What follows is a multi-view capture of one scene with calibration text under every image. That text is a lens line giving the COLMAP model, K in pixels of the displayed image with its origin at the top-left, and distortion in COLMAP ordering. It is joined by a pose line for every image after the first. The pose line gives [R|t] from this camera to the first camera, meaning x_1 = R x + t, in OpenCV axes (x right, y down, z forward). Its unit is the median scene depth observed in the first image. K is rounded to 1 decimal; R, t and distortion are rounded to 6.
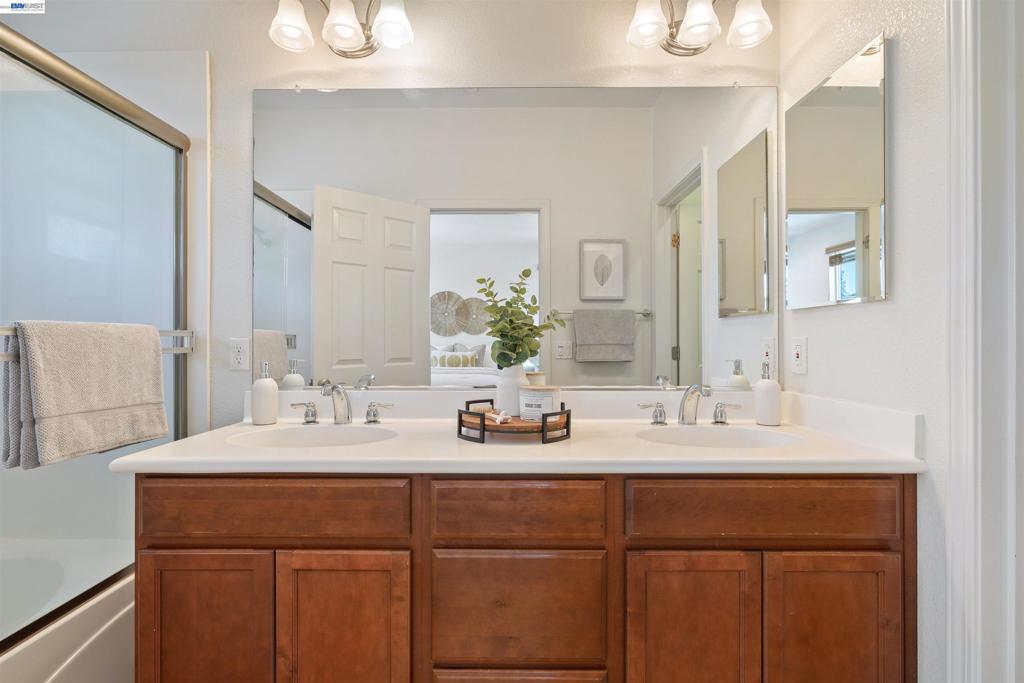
lens RADIAL K [[471.2, 0, 512.9], [0, 471.2, 336.8], [0, 0, 1]] dist [-0.001998, -0.000214]
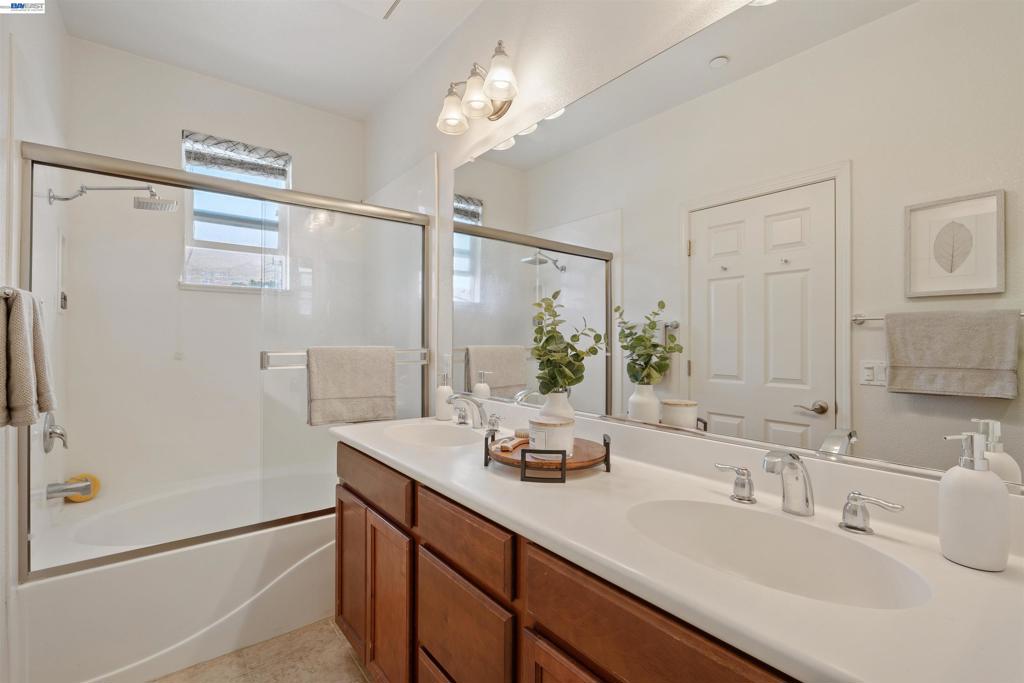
lens RADIAL K [[461.3, 0, 512.0], [0, 461.3, 341.5], [0, 0, 1]] dist [0.000080, -0.000036]
pose [[0.615320, 0.003824, -0.788268, 0.605507], [0.001592, 0.999980, 0.006094, -0.043858], [0.788276, -0.005005, 0.615301, 0.326402]]
